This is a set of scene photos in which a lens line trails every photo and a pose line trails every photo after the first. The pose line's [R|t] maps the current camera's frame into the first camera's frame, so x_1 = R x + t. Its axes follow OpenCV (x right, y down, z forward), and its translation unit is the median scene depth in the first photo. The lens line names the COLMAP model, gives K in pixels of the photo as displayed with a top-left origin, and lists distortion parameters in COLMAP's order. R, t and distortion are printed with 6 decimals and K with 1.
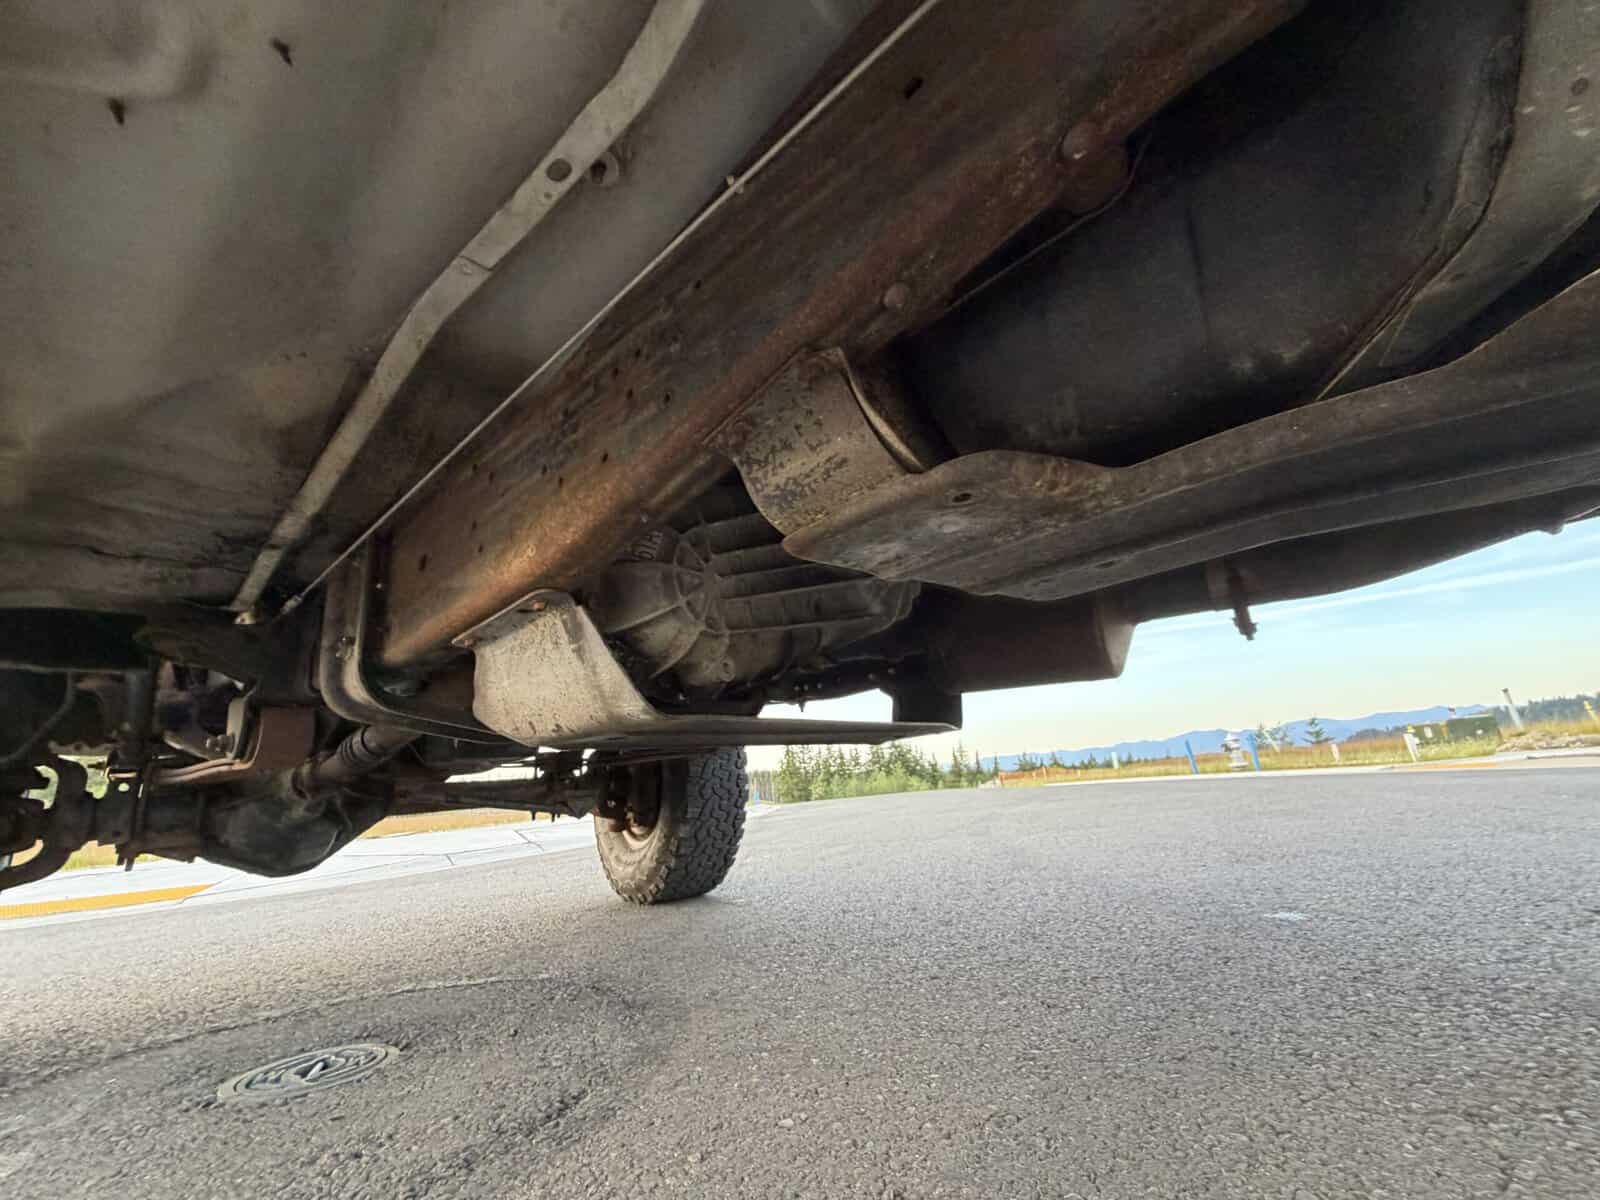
lens RADIAL K [[643.3, 0, 793.5], [0, 643.3, 600.6], [0, 0, 1]] dist [-0.001561, 0.000549]
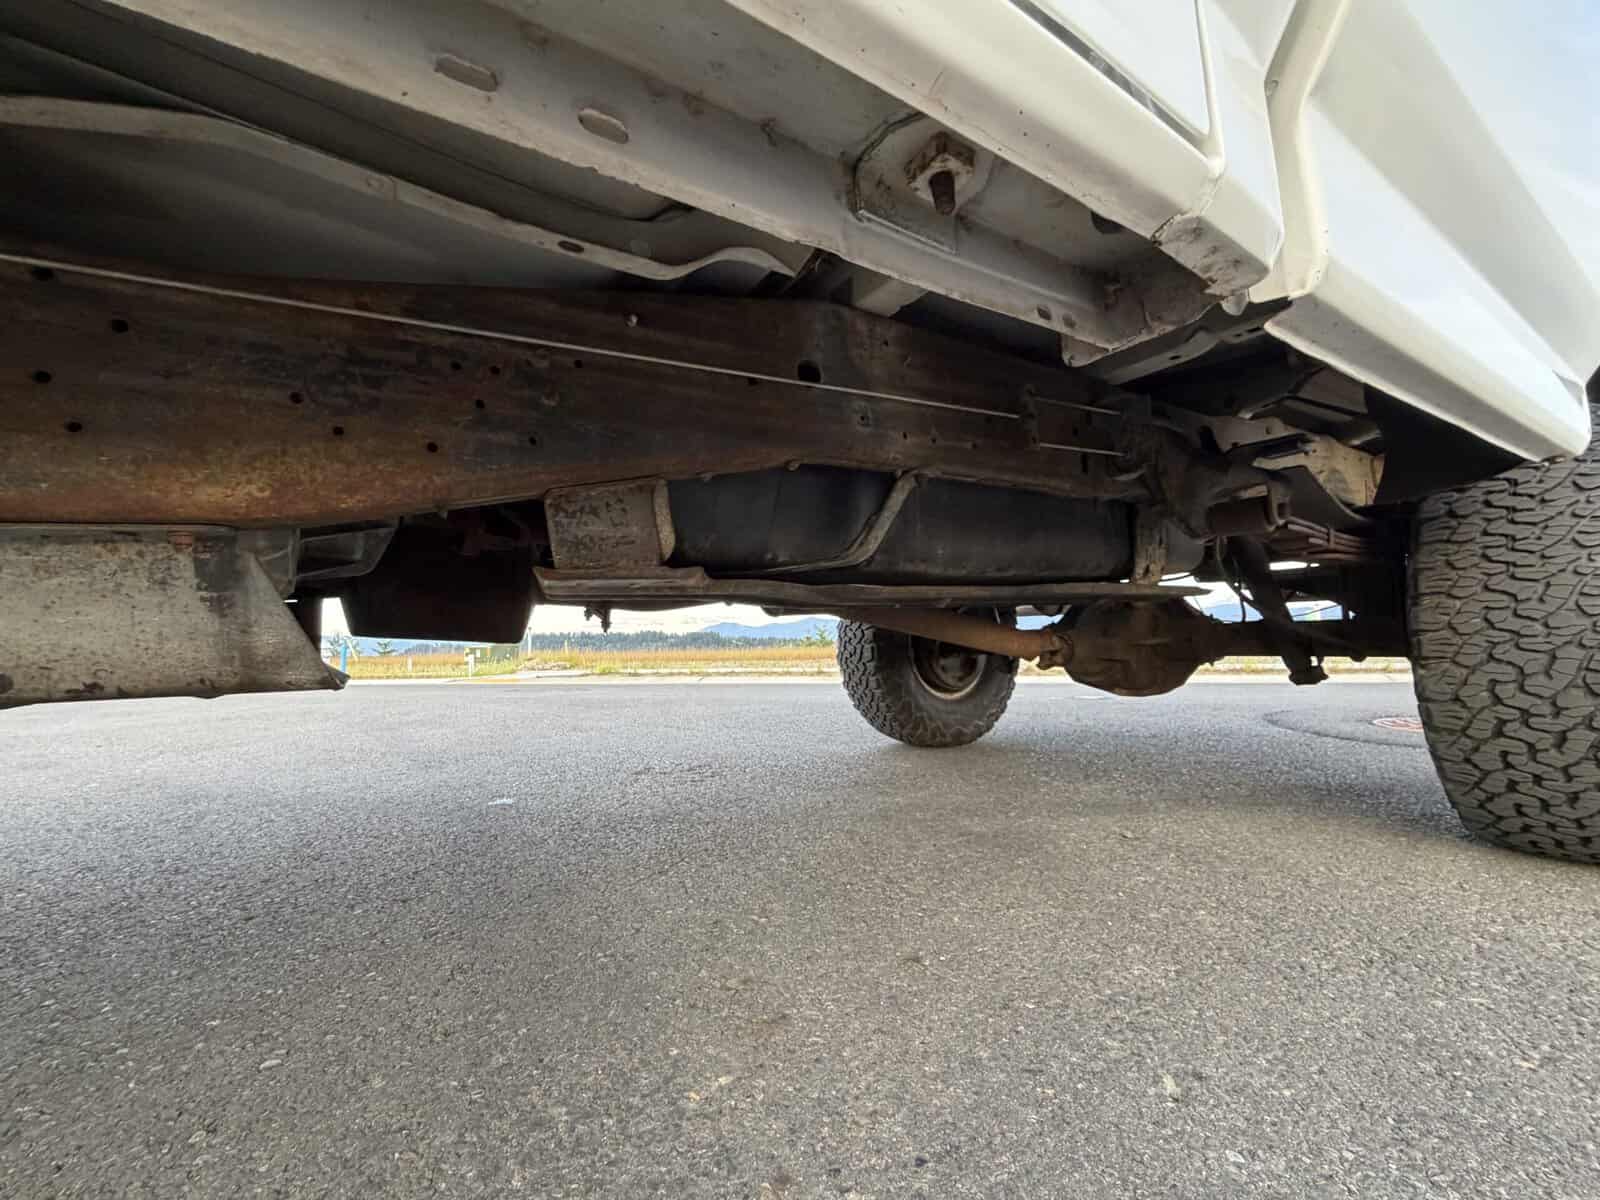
lens RADIAL K [[641.7, 0, 794.0], [0, 641.7, 602.1], [0, 0, 1]] dist [-0.000238, 0.000323]
pose [[0.318782, 0.137607, 0.937786, -0.249086], [-0.270935, 0.961351, -0.048966, -0.022568], [-0.908280, -0.238470, 0.343744, 0.019724]]
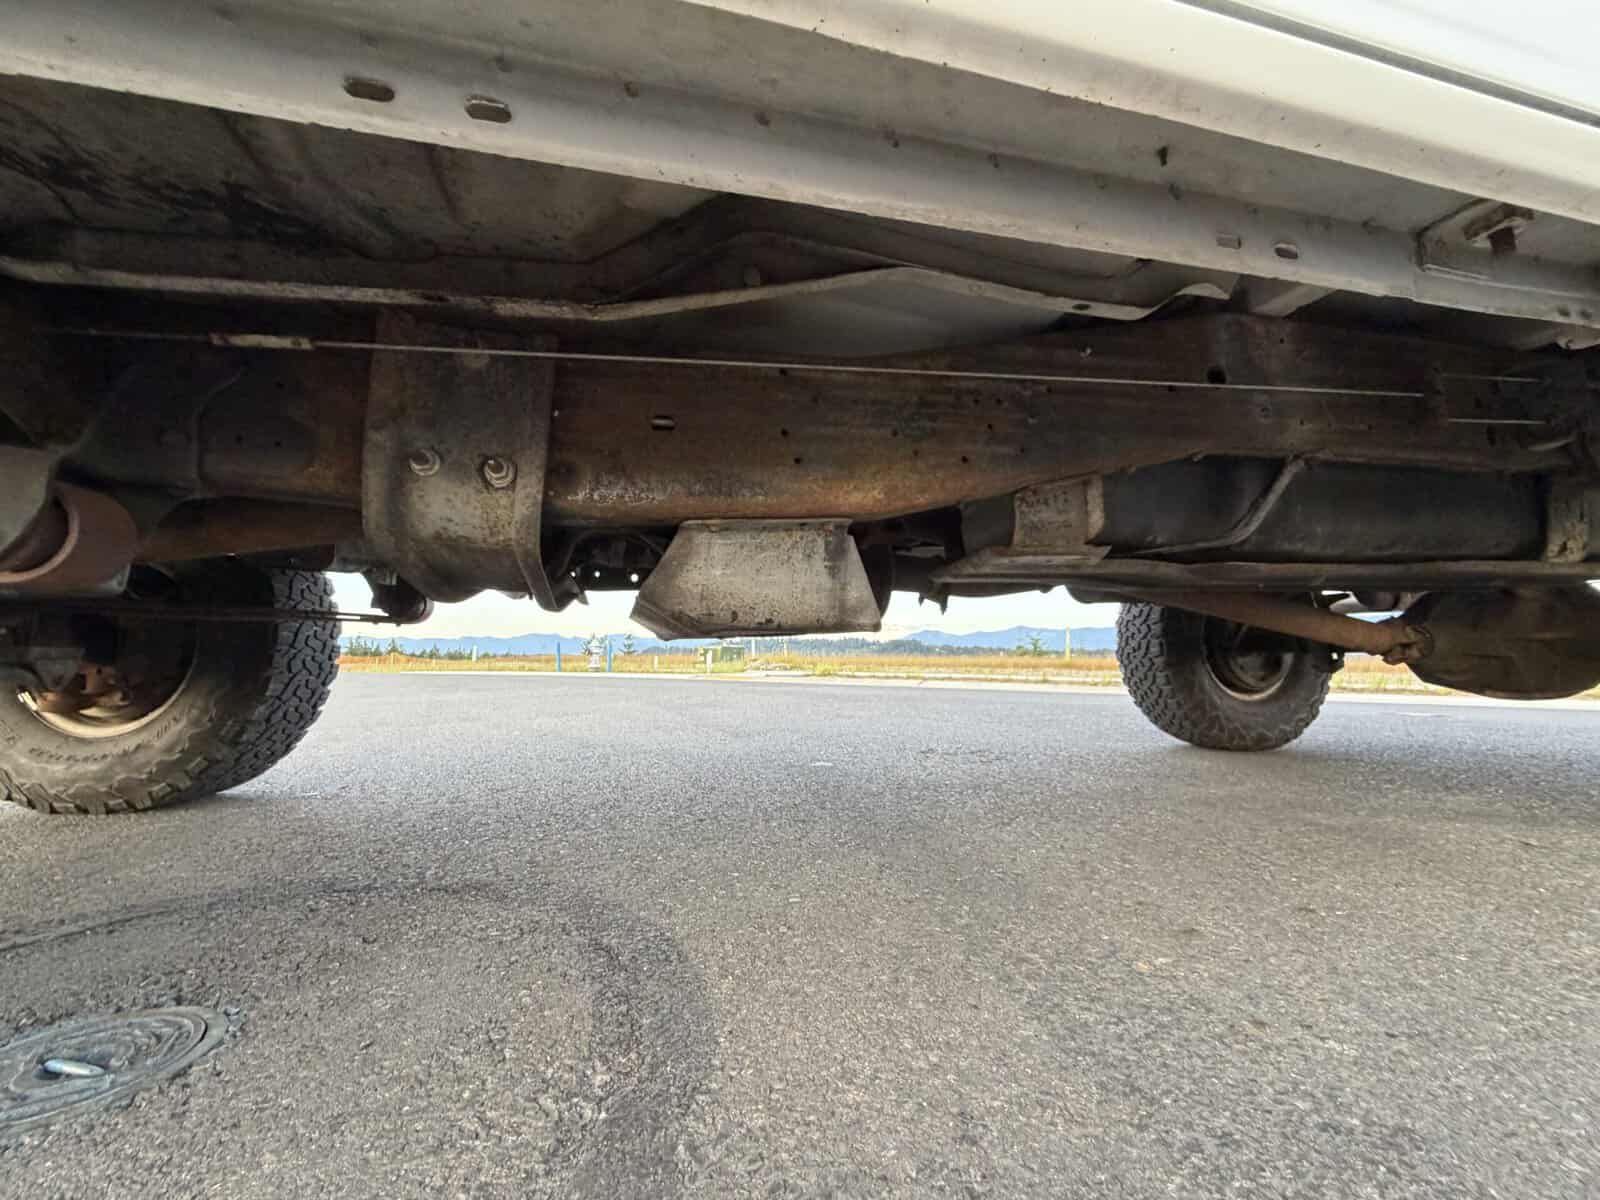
lens RADIAL K [[641.7, 0, 794.0], [0, 641.7, 602.1], [0, 0, 1]] dist [-0.000238, 0.000323]
pose [[0.591514, 0.147165, 0.792751, -0.392637], [-0.274391, 0.961259, 0.026291, 0.037260], [-0.758170, -0.233075, 0.608978, 0.083168]]
